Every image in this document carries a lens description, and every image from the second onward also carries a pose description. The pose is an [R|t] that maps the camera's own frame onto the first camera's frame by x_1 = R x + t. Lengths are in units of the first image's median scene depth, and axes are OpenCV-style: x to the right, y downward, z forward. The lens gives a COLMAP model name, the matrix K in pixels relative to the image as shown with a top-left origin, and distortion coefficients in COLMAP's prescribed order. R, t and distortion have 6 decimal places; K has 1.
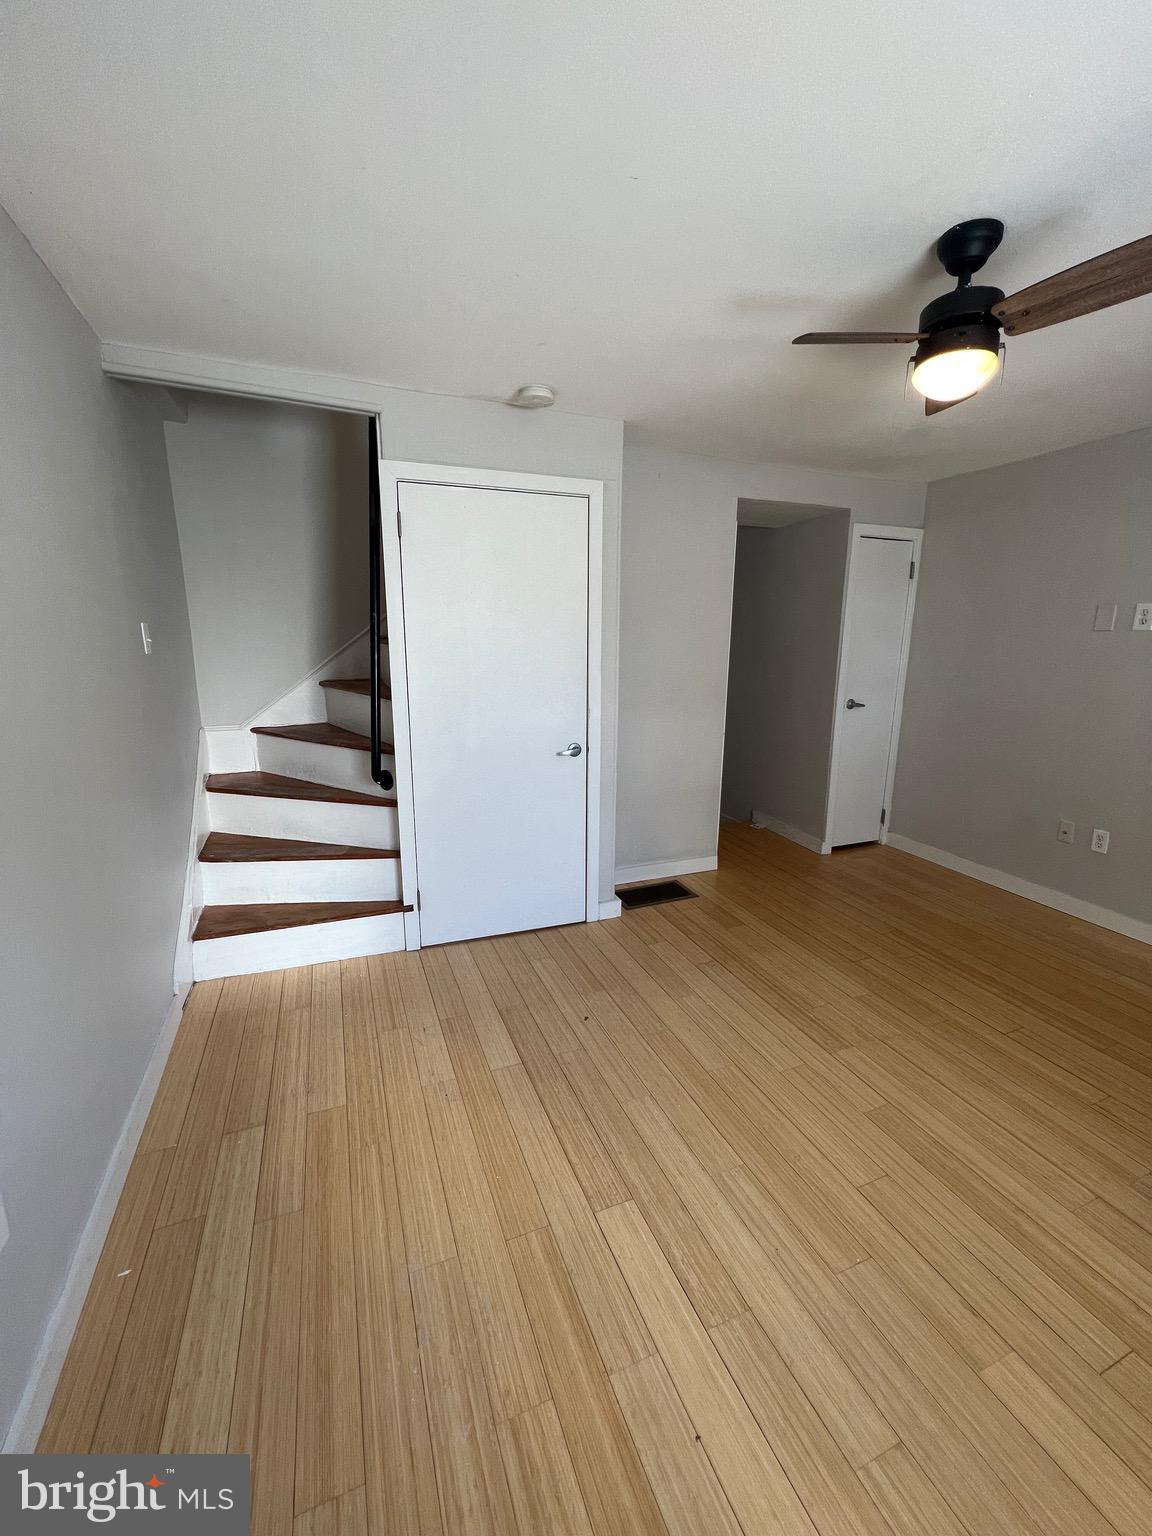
lens RADIAL K [[611.3, 0, 579.0], [0, 611.3, 766.8], [0, 0, 1]] dist [-0.000643, -0.000502]
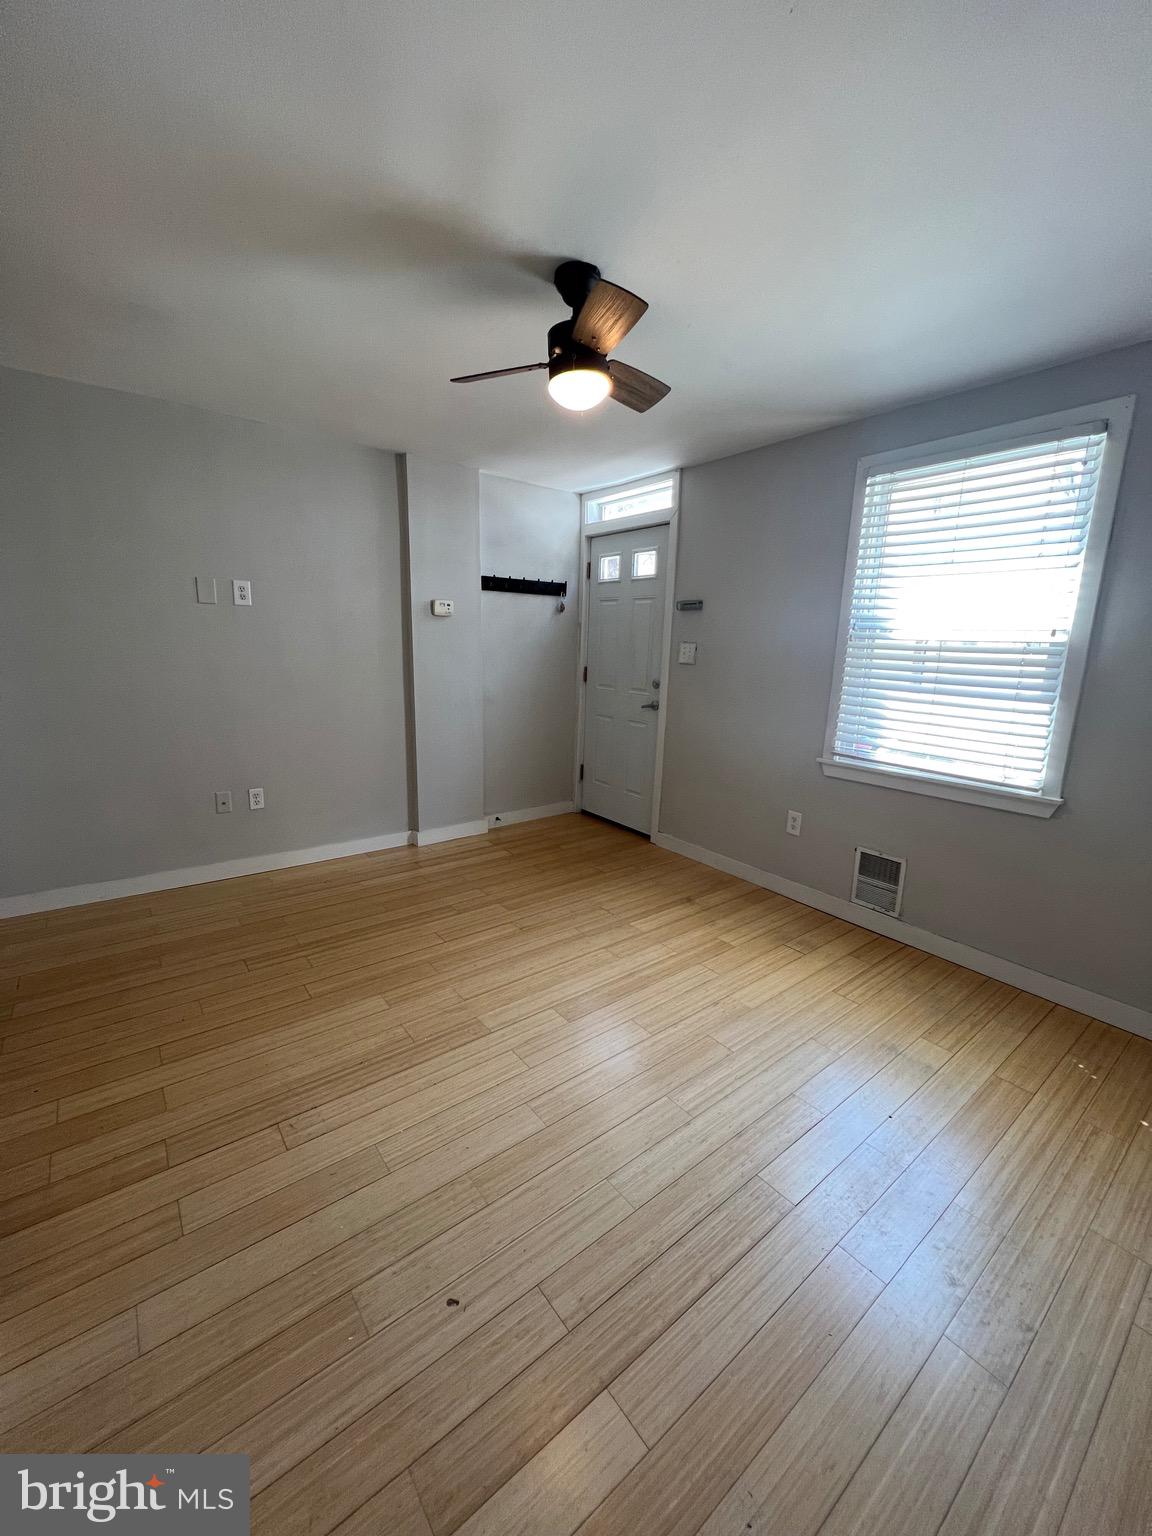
lens RADIAL K [[611.3, 0, 574.7], [0, 611.3, 765.3], [0, 0, 1]] dist [-0.000643, -0.000502]
pose [[-0.271580, -0.202047, 0.940968, -0.408031], [0.169969, 0.952277, 0.253532, -0.146979], [-0.947288, 0.228790, -0.224278, 0.874578]]
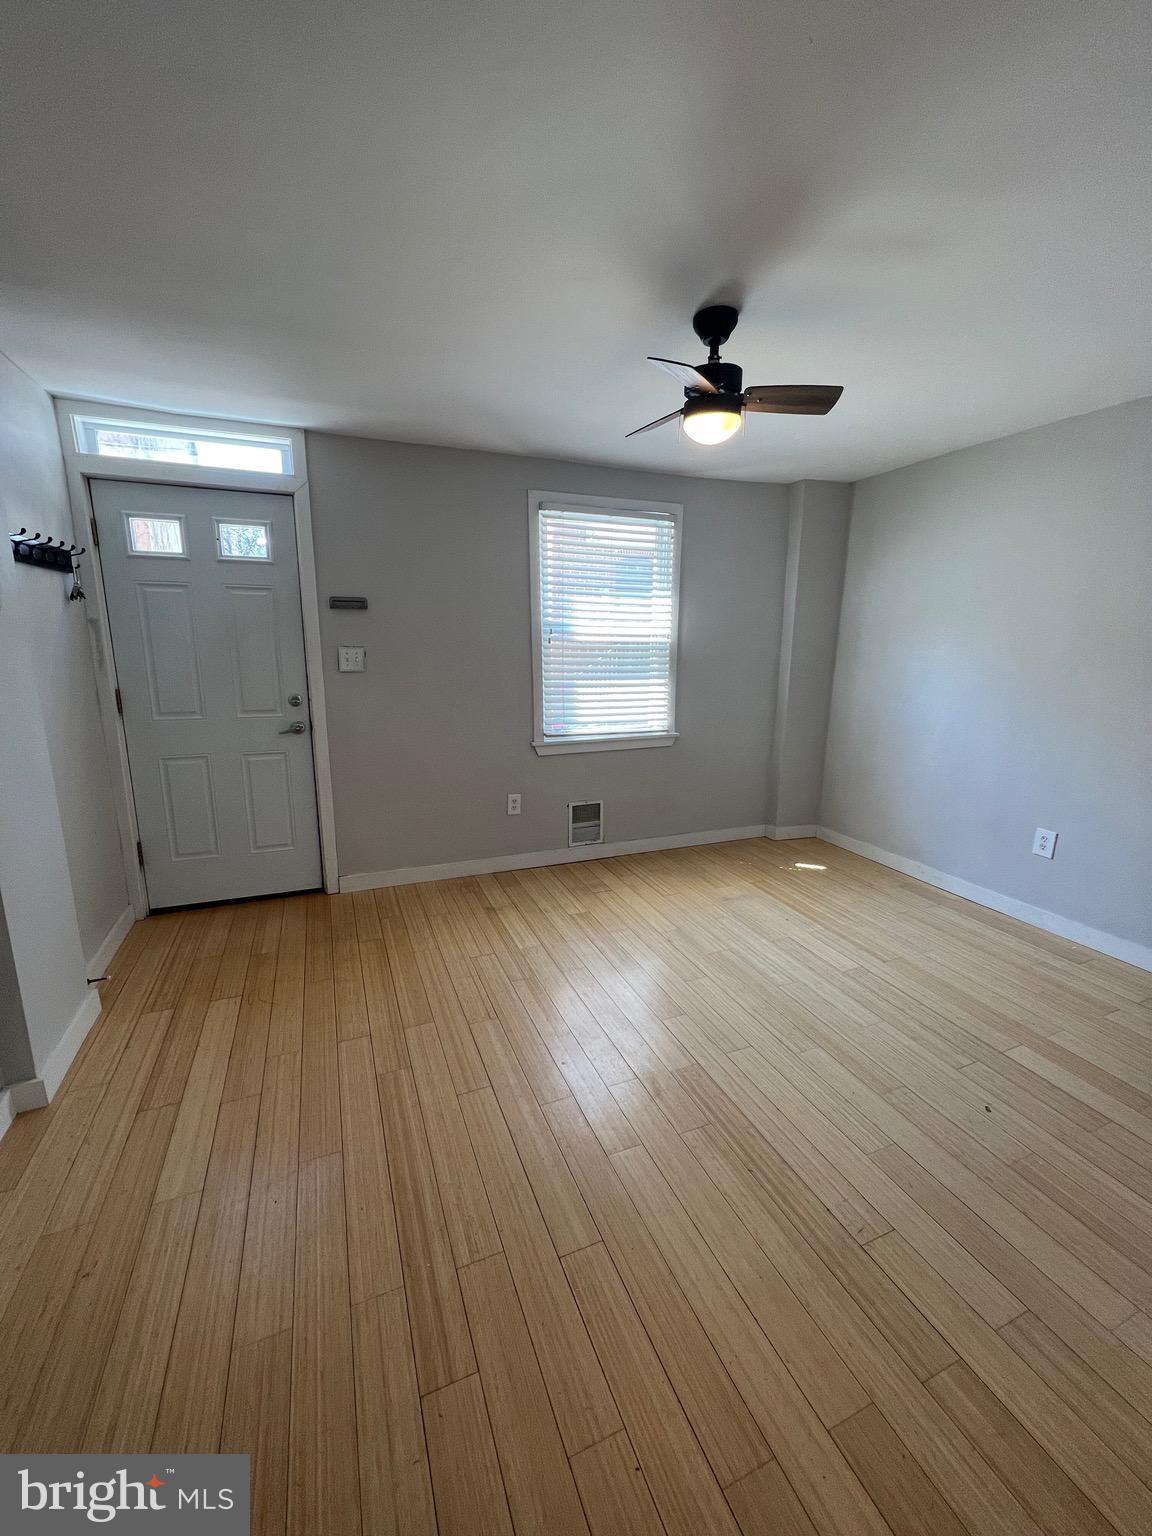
lens RADIAL K [[611.3, 0, 578.6], [0, 611.3, 766.8], [0, 0, 1]] dist [-0.000643, -0.000502]
pose [[-0.999878, -0.010002, -0.011993, 0.540960], [-0.014014, 0.913502, 0.406592, -0.305394], [0.006889, 0.406711, -0.913531, 1.483854]]
